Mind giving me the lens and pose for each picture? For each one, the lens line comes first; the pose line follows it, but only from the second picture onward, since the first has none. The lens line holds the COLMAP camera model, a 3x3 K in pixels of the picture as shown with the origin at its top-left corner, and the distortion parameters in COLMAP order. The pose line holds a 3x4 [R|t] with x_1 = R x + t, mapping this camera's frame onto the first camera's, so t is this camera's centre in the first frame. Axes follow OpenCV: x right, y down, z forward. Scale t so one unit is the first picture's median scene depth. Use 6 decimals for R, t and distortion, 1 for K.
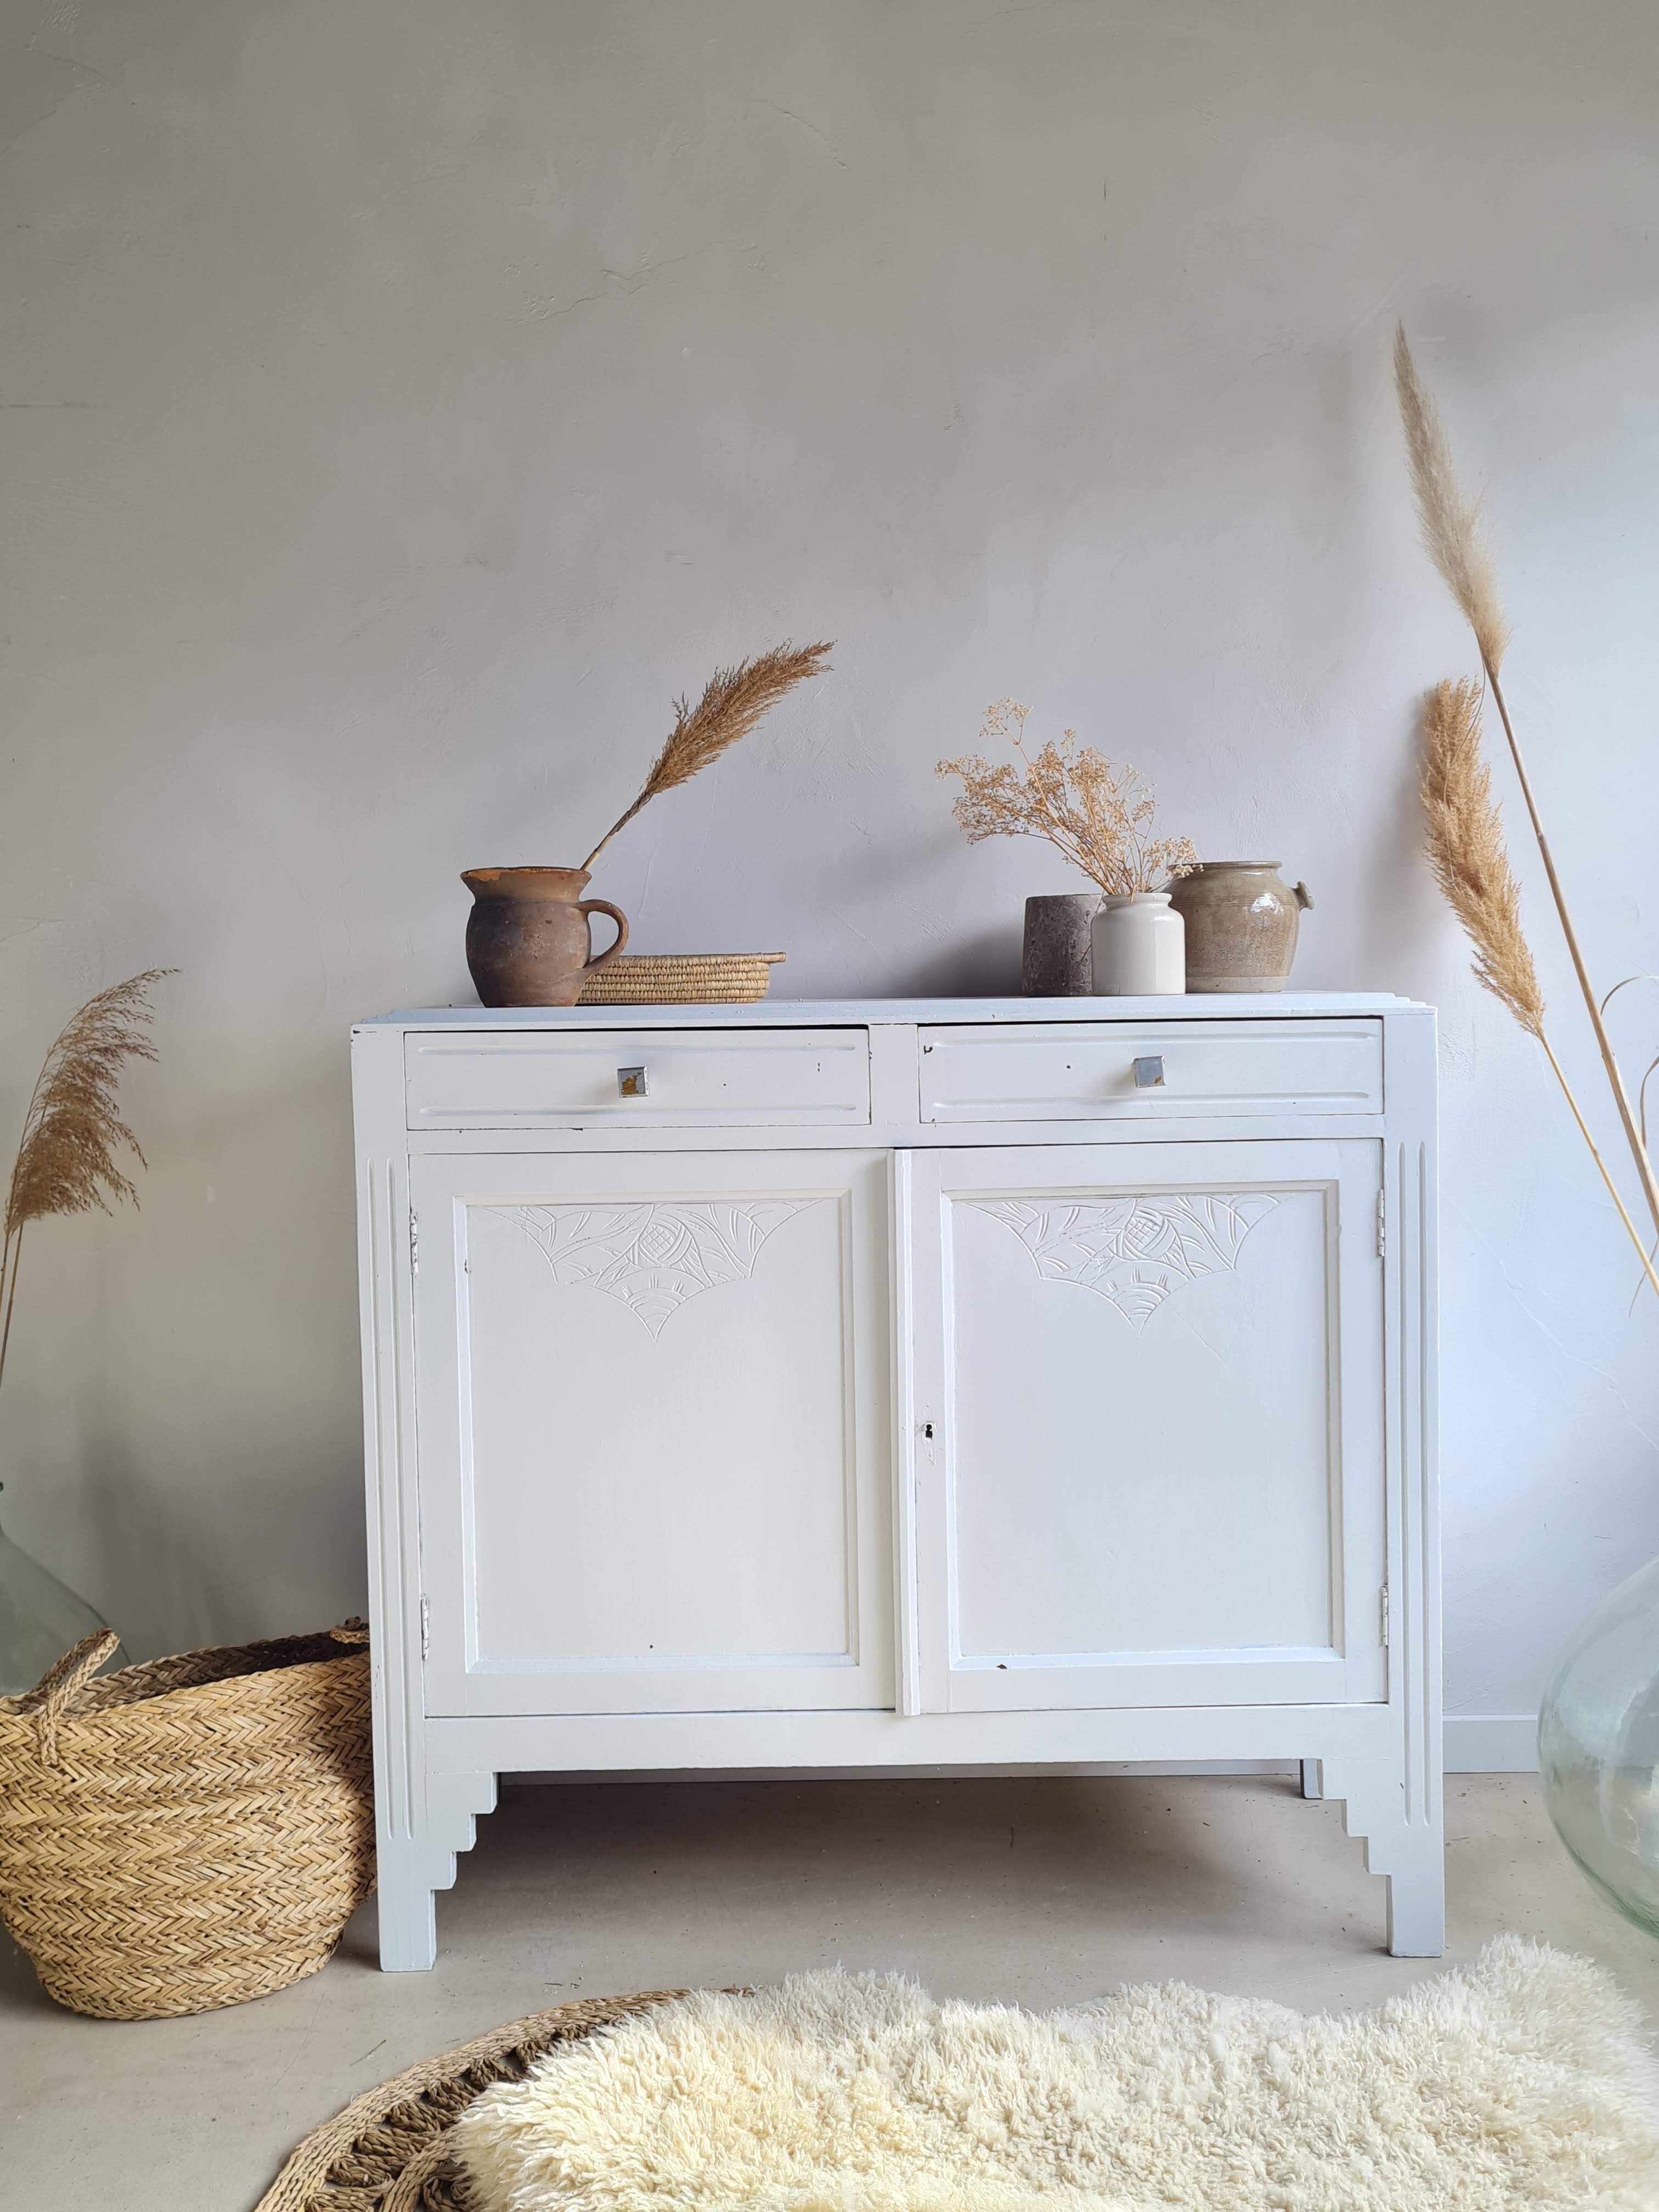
lens RADIAL K [[1913.7, 0, 837.3], [0, 1913.7, 1065.1], [0, 0, 1]] dist [0.025260, 0.015415]
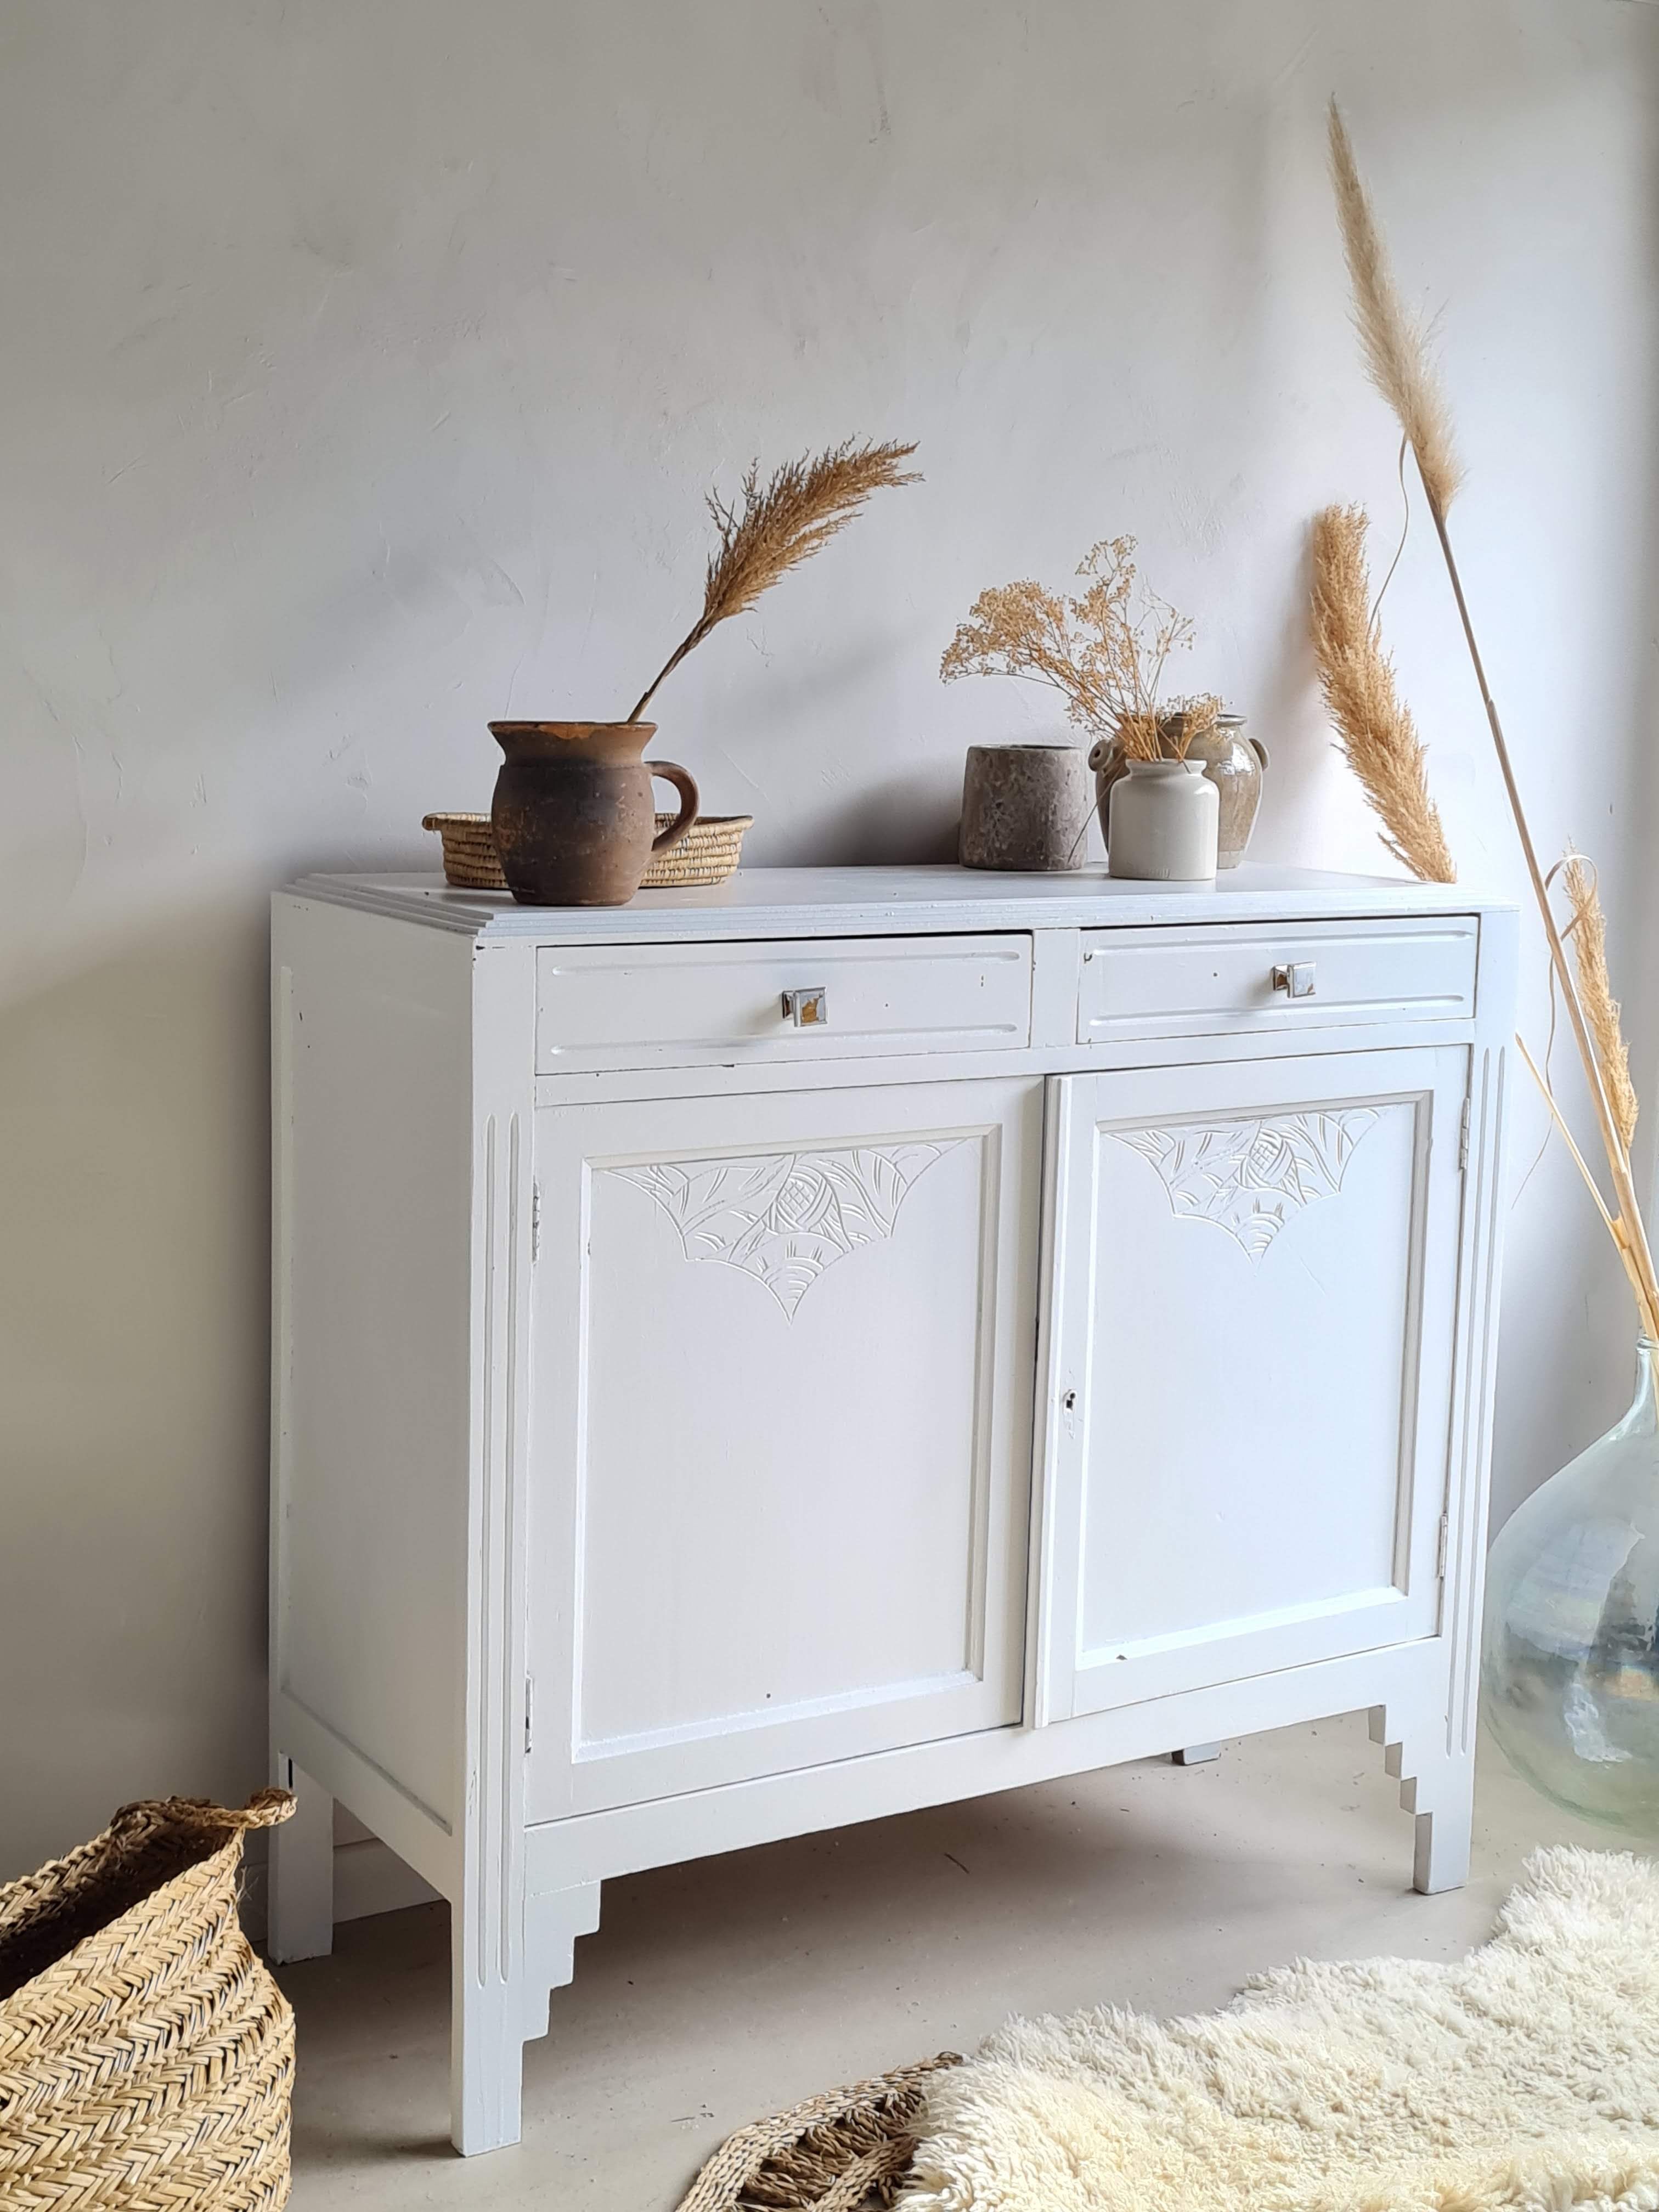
lens RADIAL K [[2912.0, 0, 816.9], [0, 2912.0, 1029.9], [0, 0, 1]] dist [0.039670, 0.044841]
pose [[0.848150, -0.030593, 0.528872, -0.710753], [-0.012770, 0.996860, 0.078145, -0.072640], [-0.529602, -0.073032, 0.845096, -0.031914]]
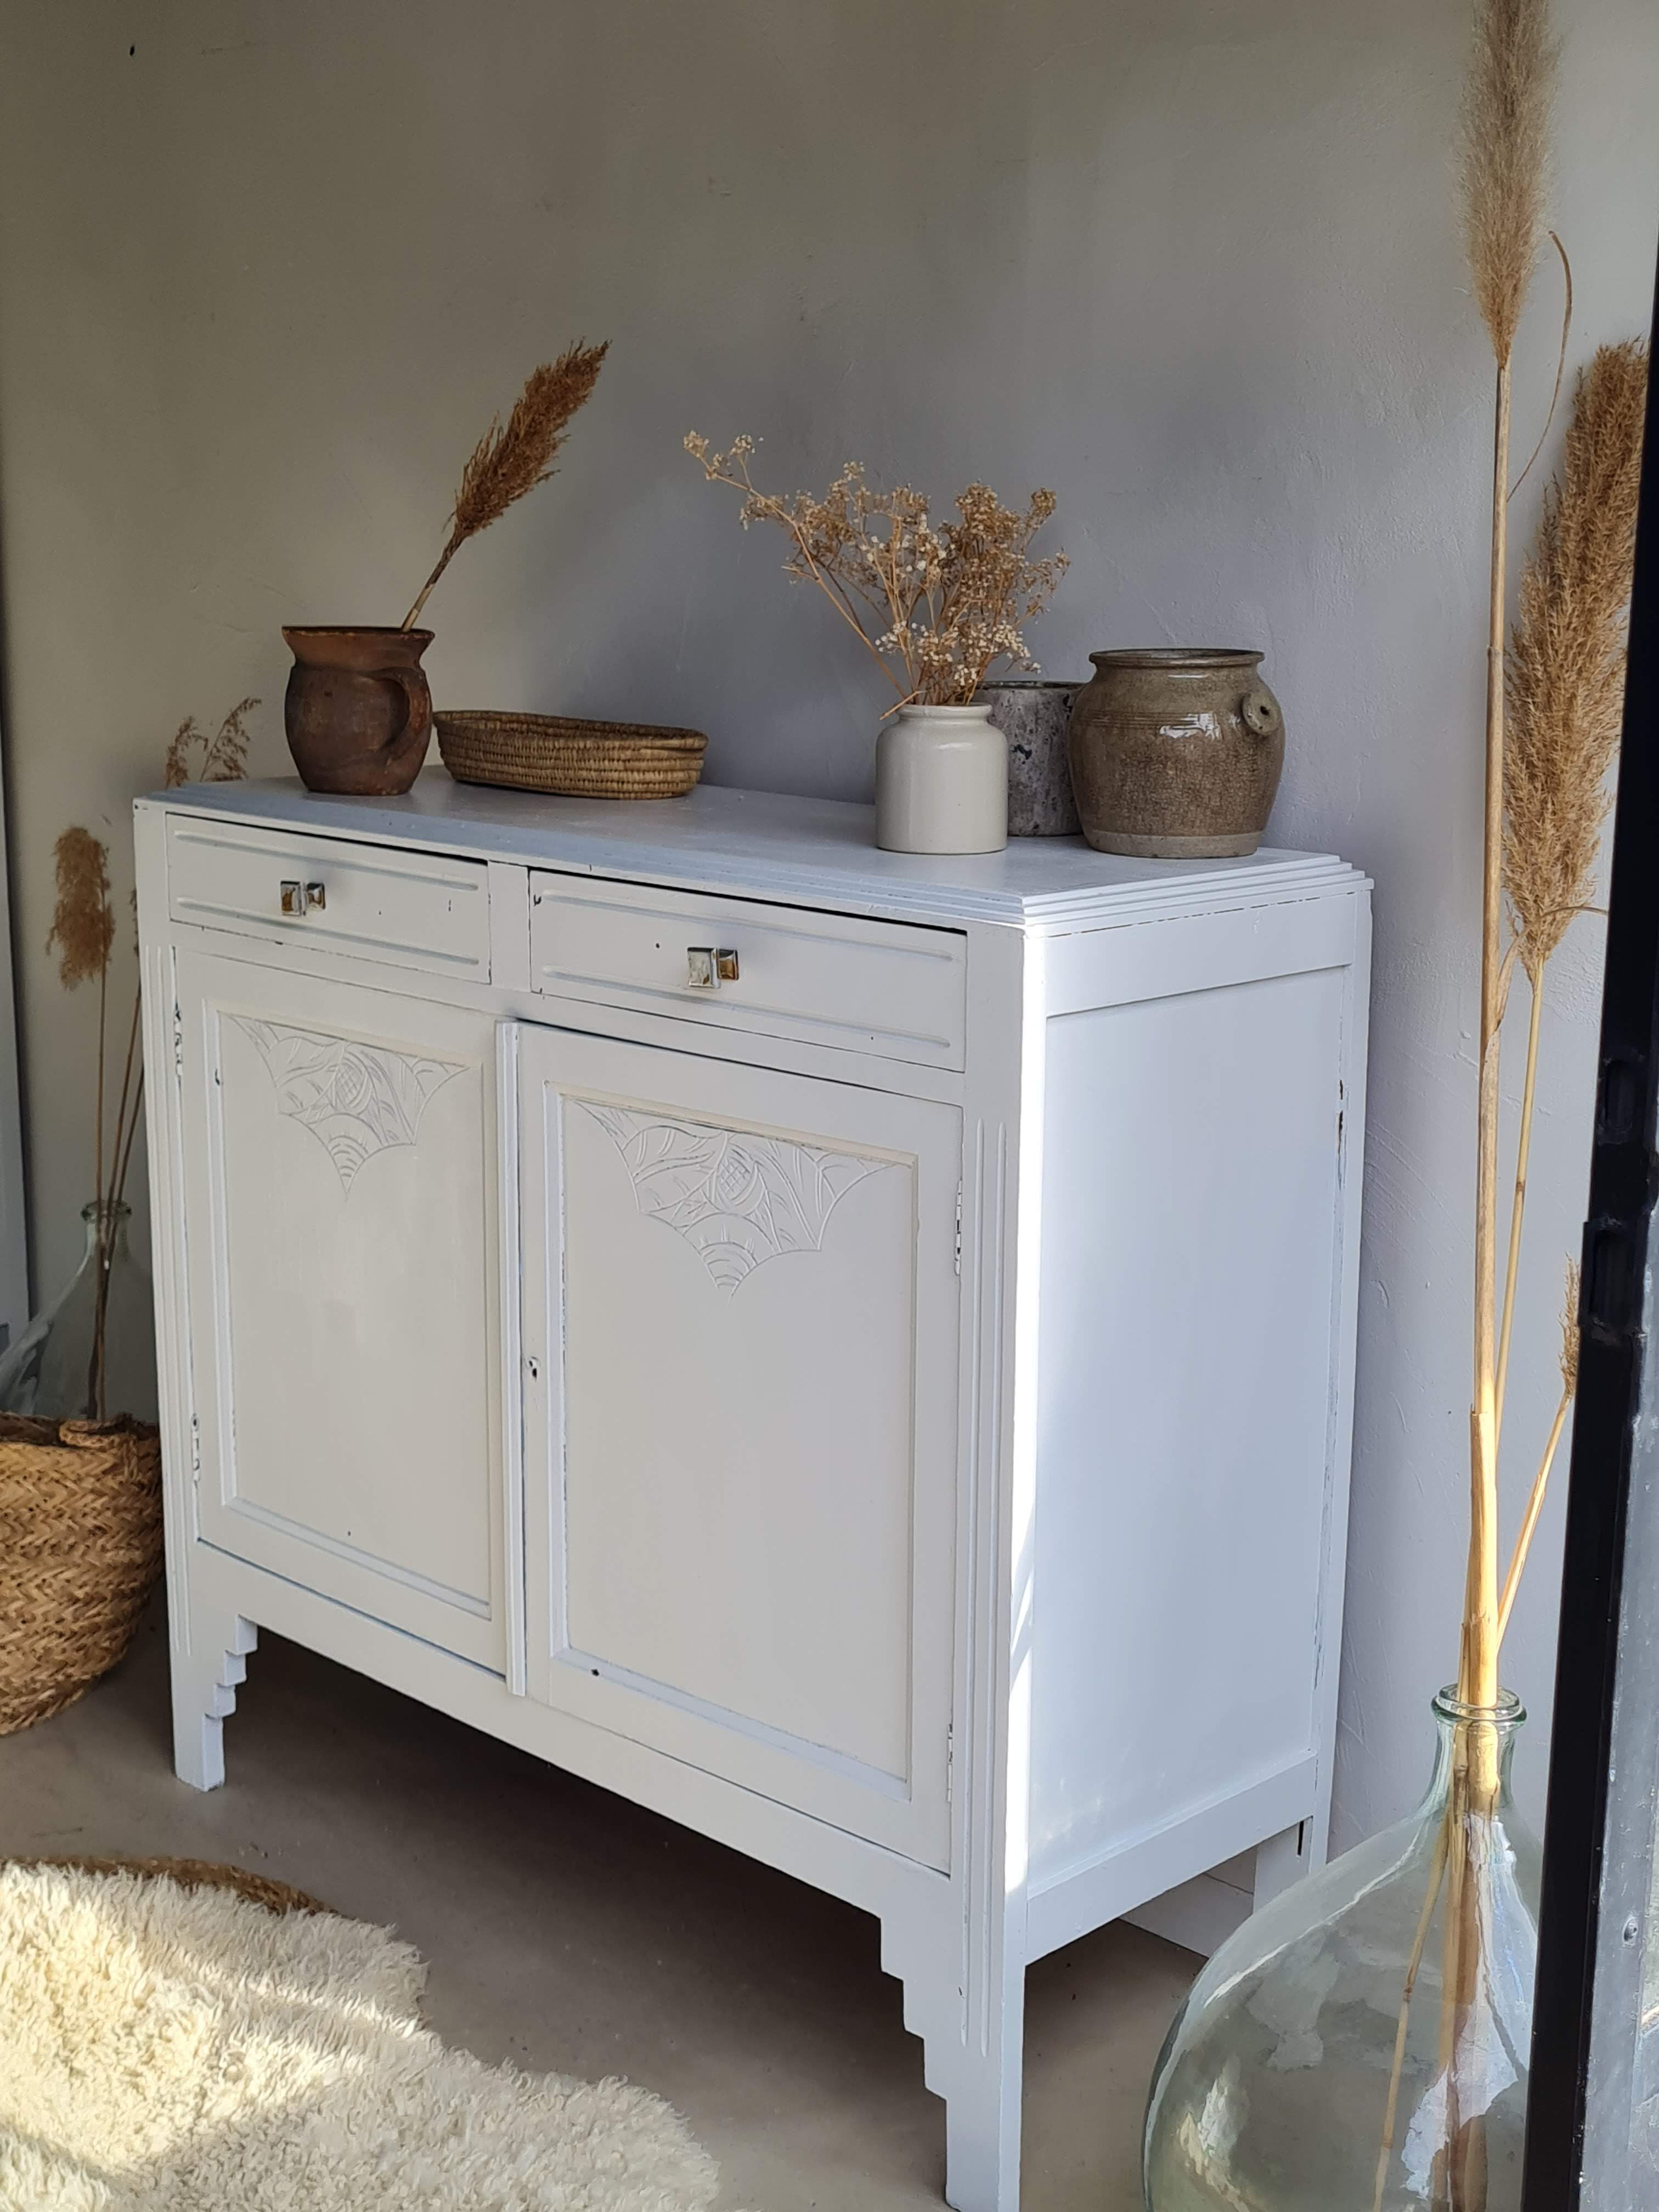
lens RADIAL K [[2937.7, 0, 831.5], [0, 2937.7, 1129.1], [0, 0, 1]] dist [0.030445, 0.002006]
pose [[0.710035, 0.172578, -0.682692, 0.933386], [-0.055289, 0.980173, 0.190276, -0.146129], [0.701993, -0.097357, 0.705498, 0.214884]]
